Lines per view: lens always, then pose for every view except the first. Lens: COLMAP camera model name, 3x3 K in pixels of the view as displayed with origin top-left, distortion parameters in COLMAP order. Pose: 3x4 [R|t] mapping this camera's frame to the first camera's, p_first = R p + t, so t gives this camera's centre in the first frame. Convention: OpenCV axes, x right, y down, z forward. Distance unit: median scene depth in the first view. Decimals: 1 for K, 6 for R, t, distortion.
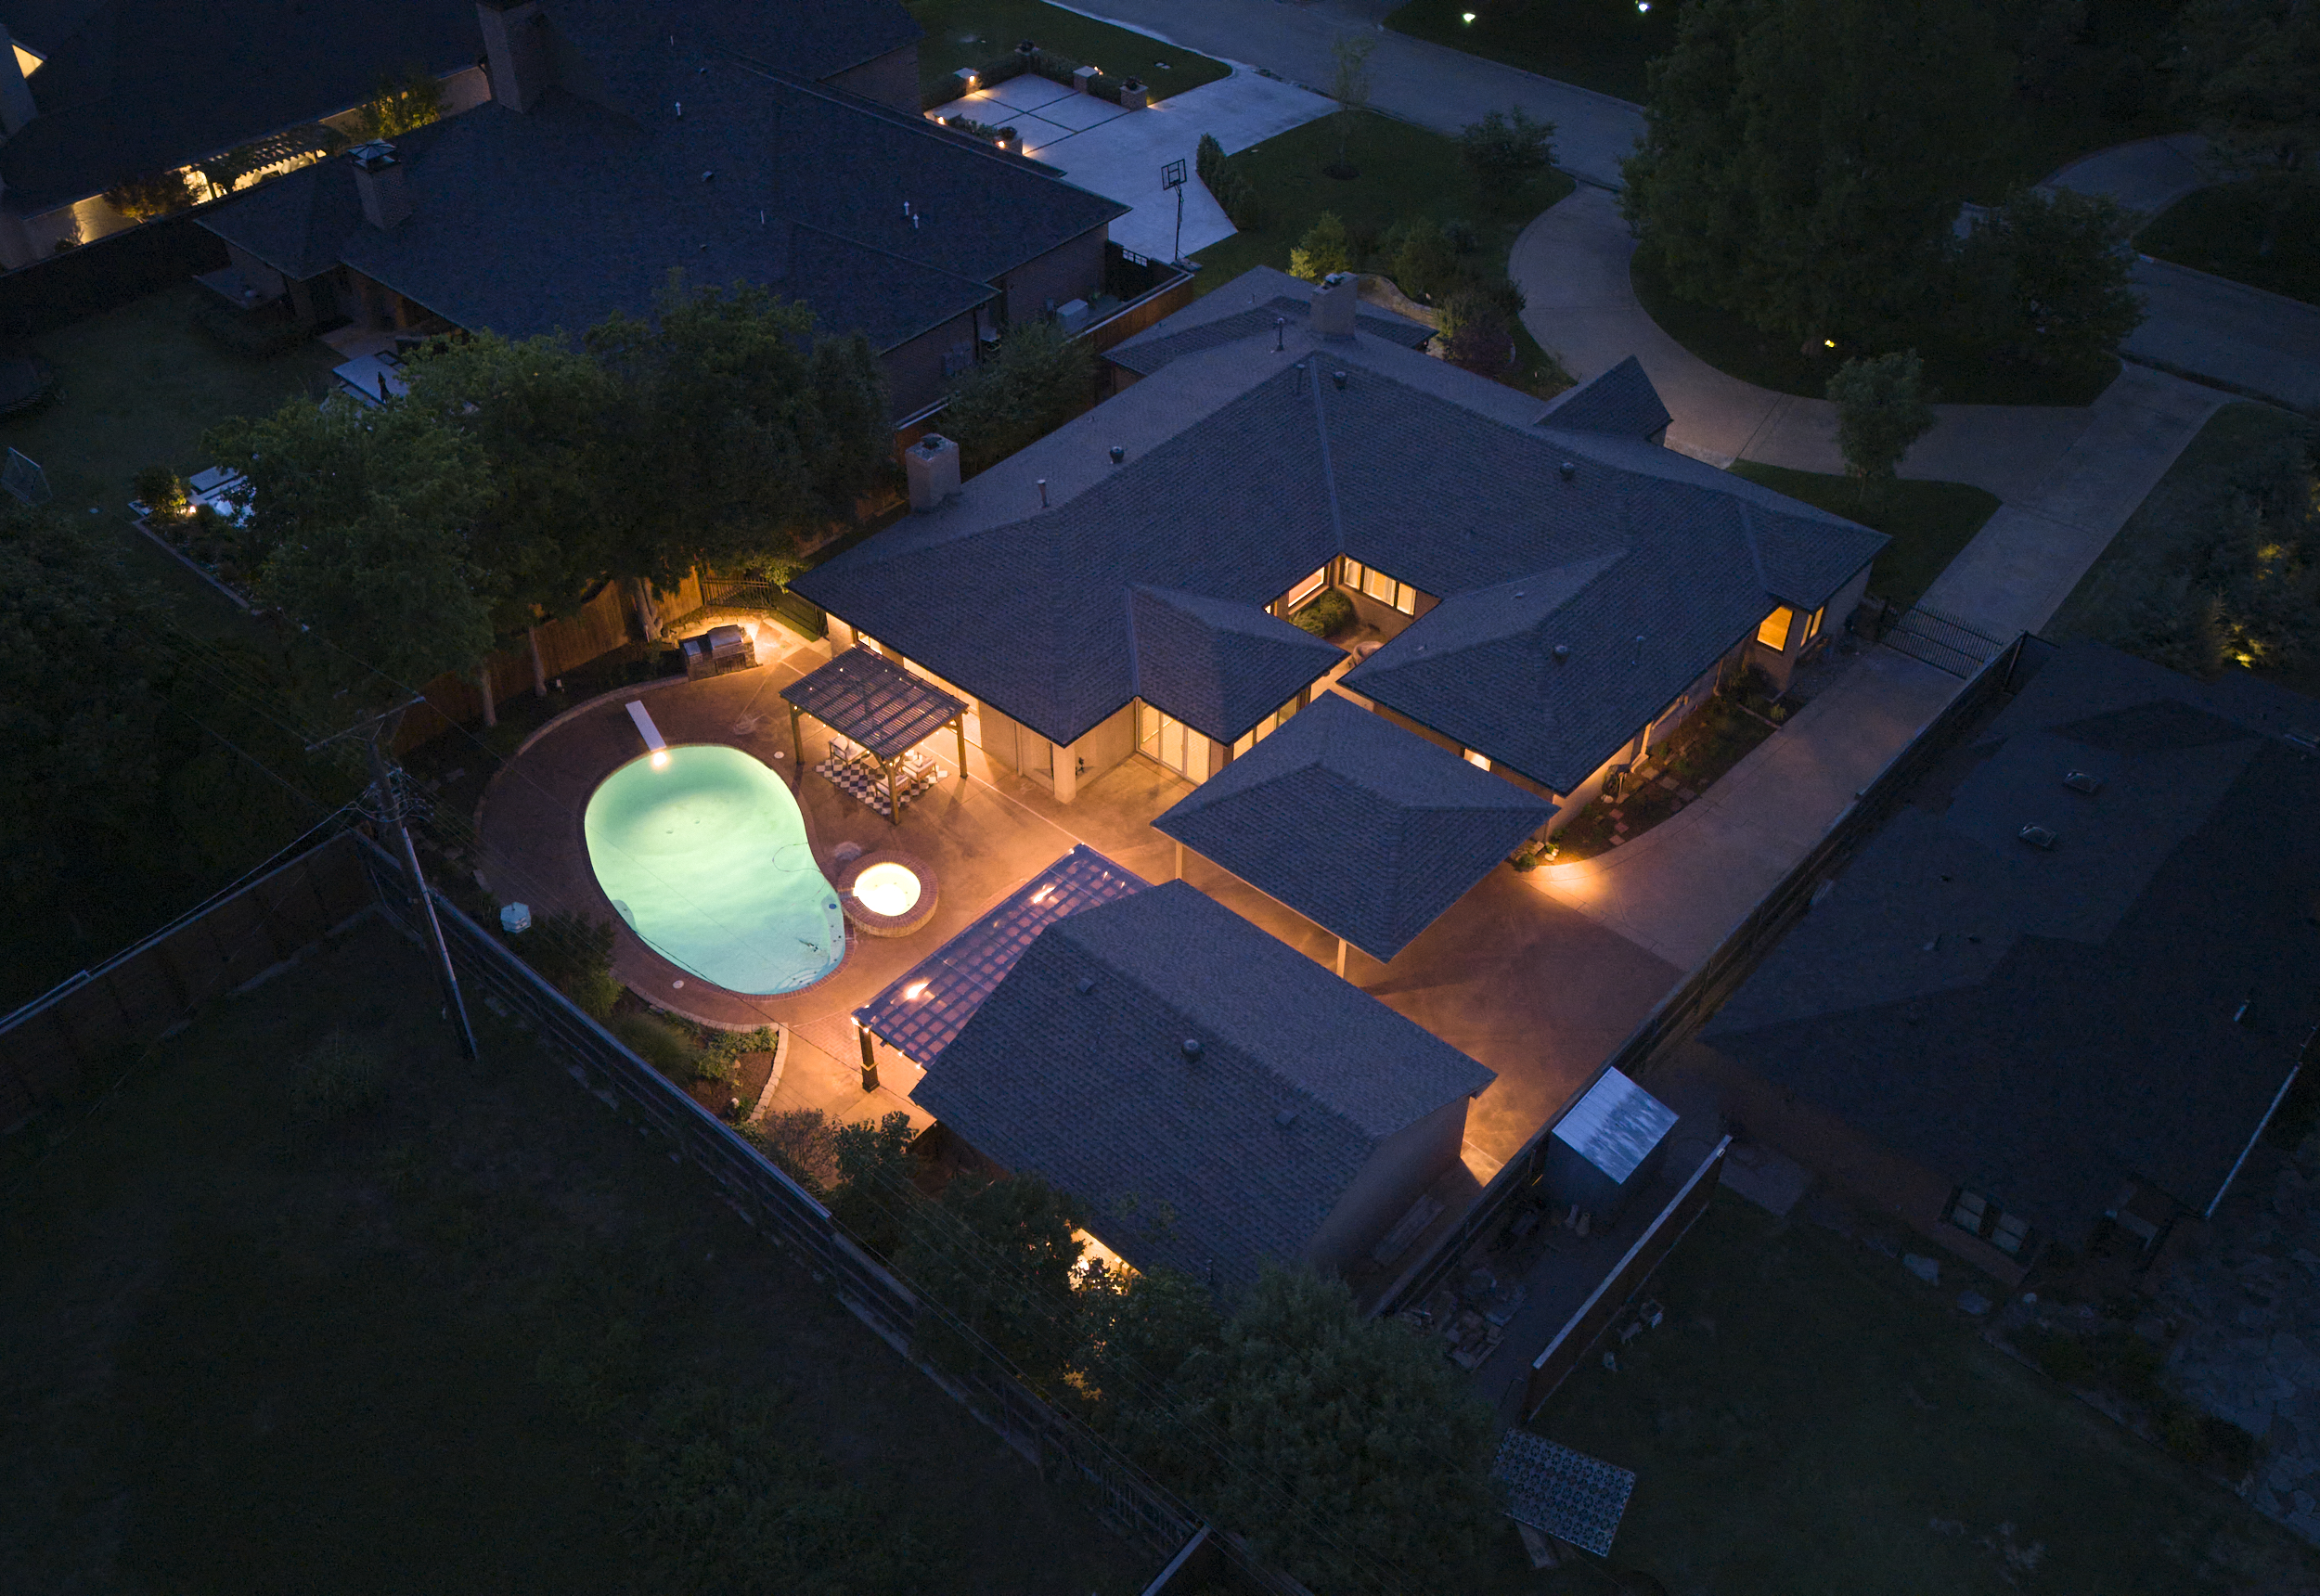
lens RADIAL K [[1954.5, 0, 1129.8], [0, 1954.5, 792.2], [0, 0, 1]] dist [0.061374, -0.098266]
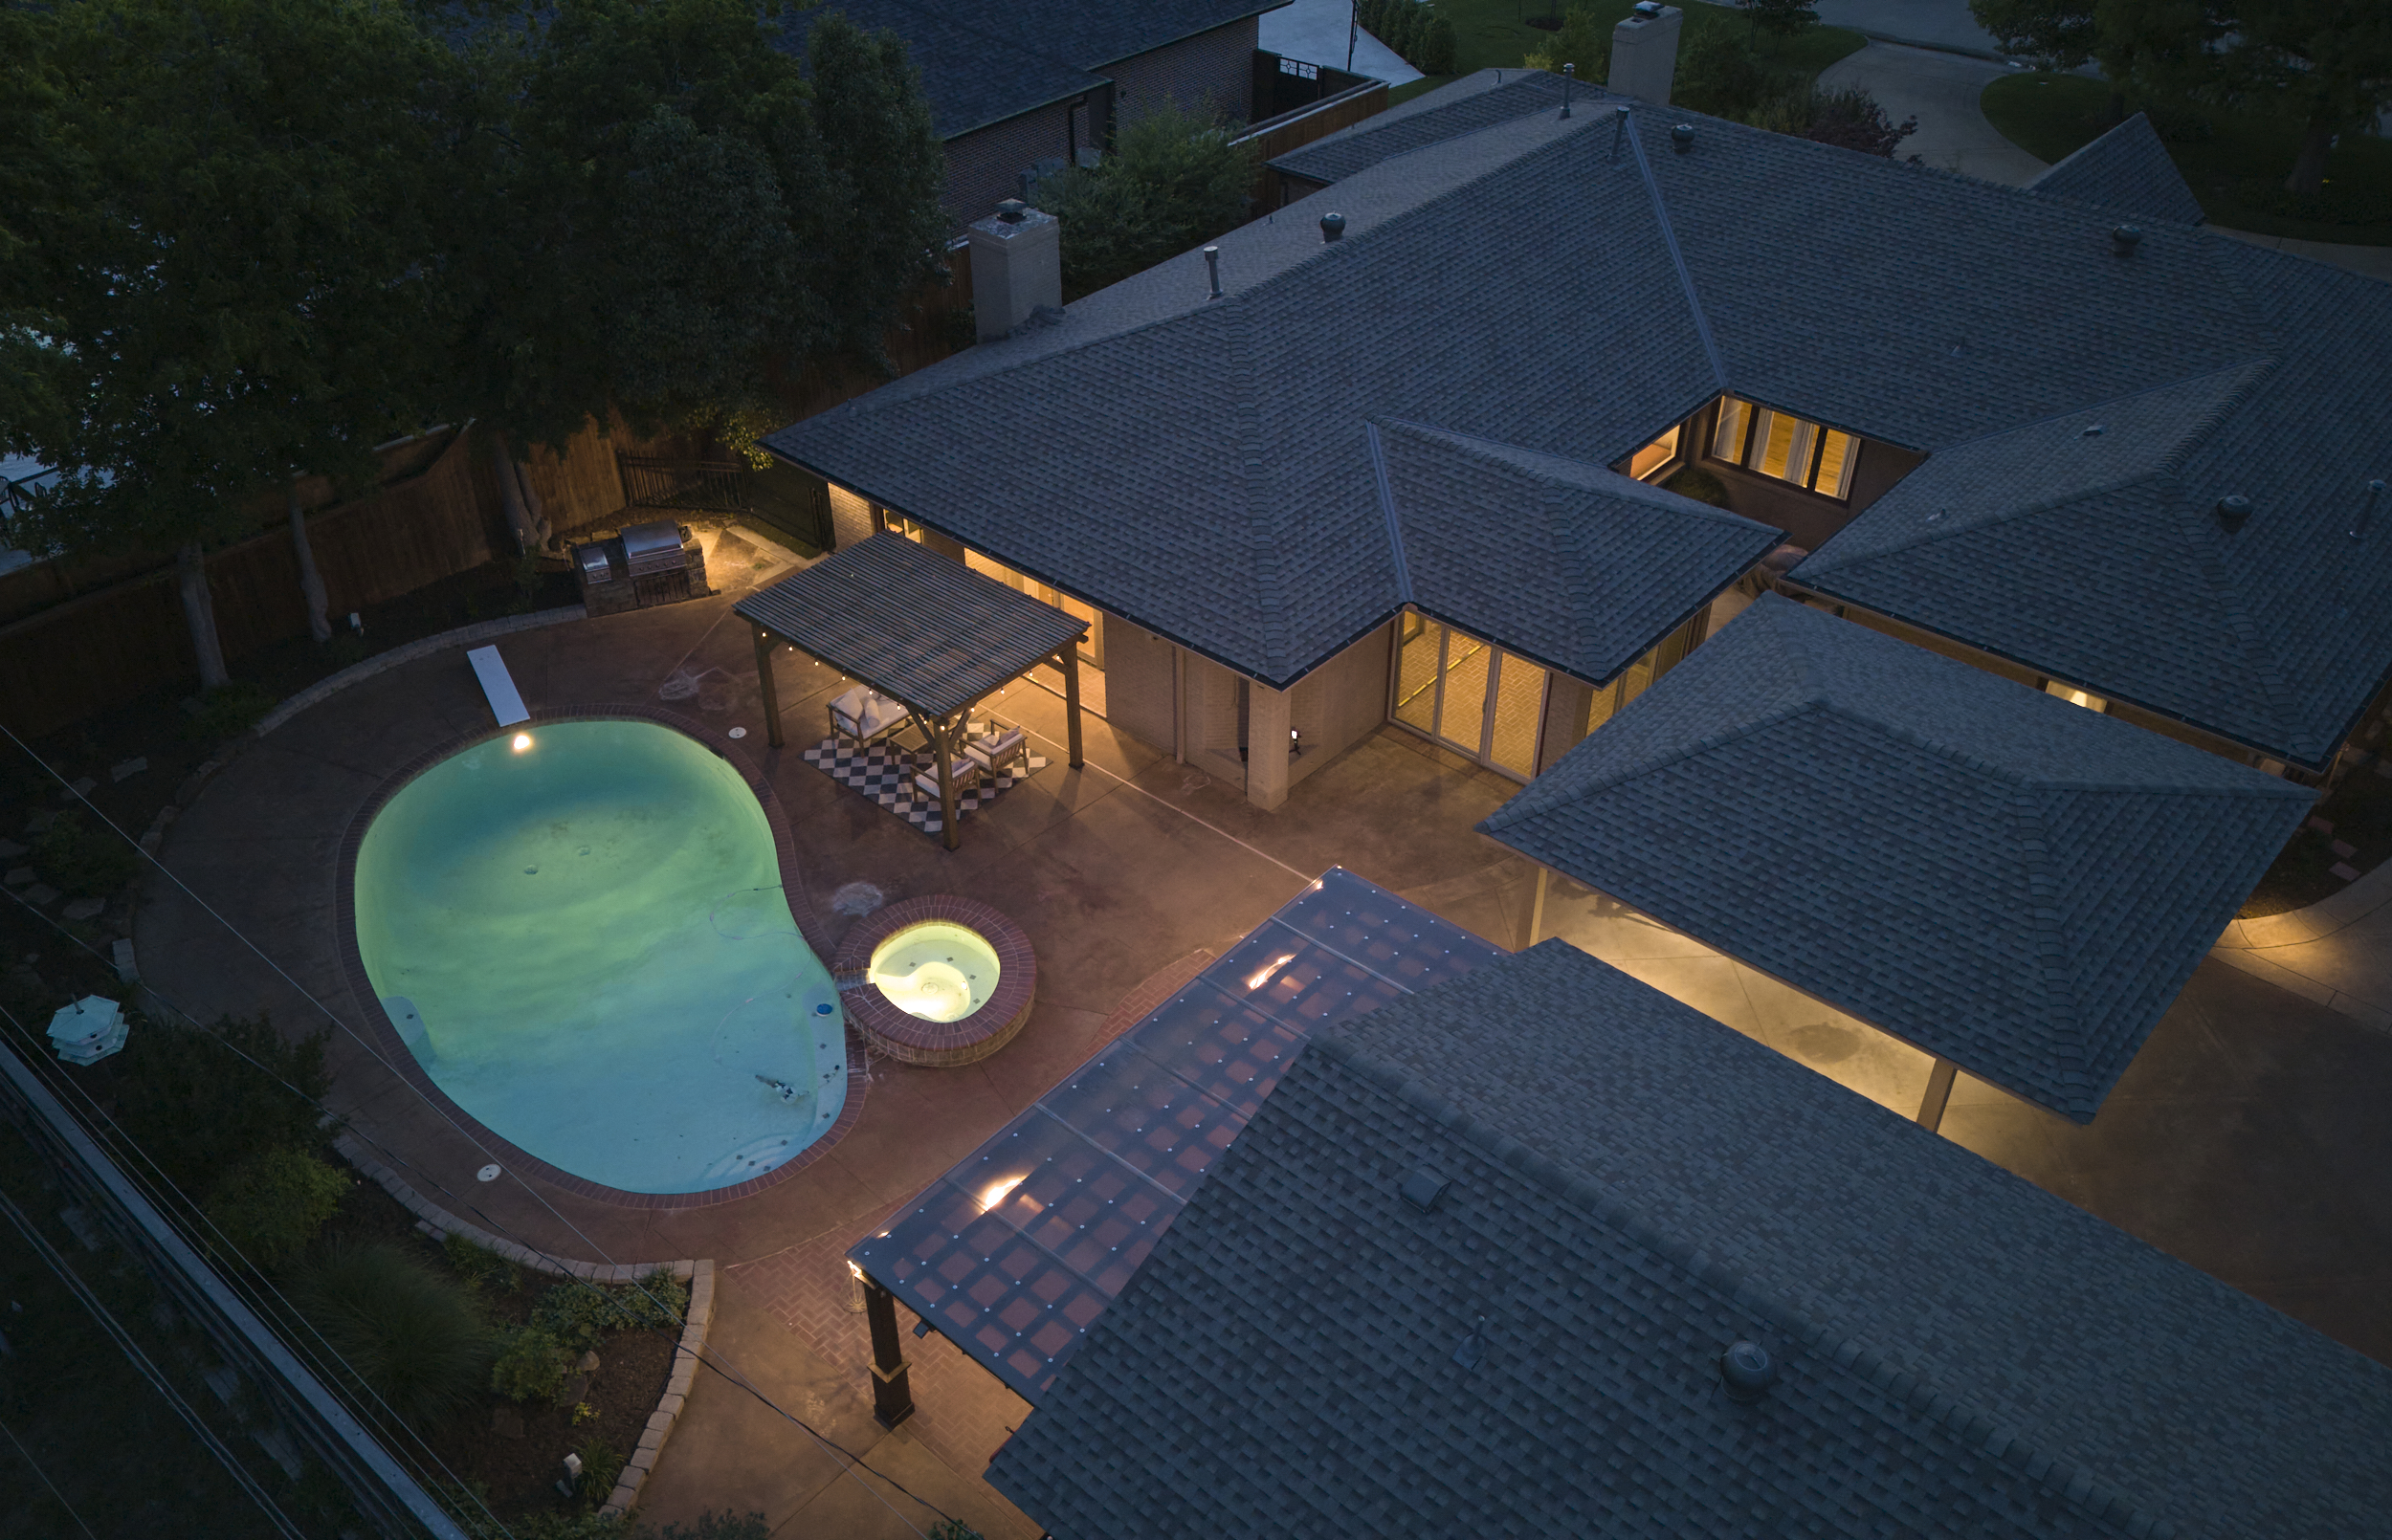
lens RADIAL K [[1929.2, 0, 1196.0], [0, 1929.2, 770.0], [0, 0, 1]] dist [0.048673, -0.004209]
pose [[0.999928, -0.005378, 0.010731, -0.058409], [0.006170, 0.997149, -0.075201, 0.033943], [-0.010296, 0.075262, 0.997111, 0.473159]]
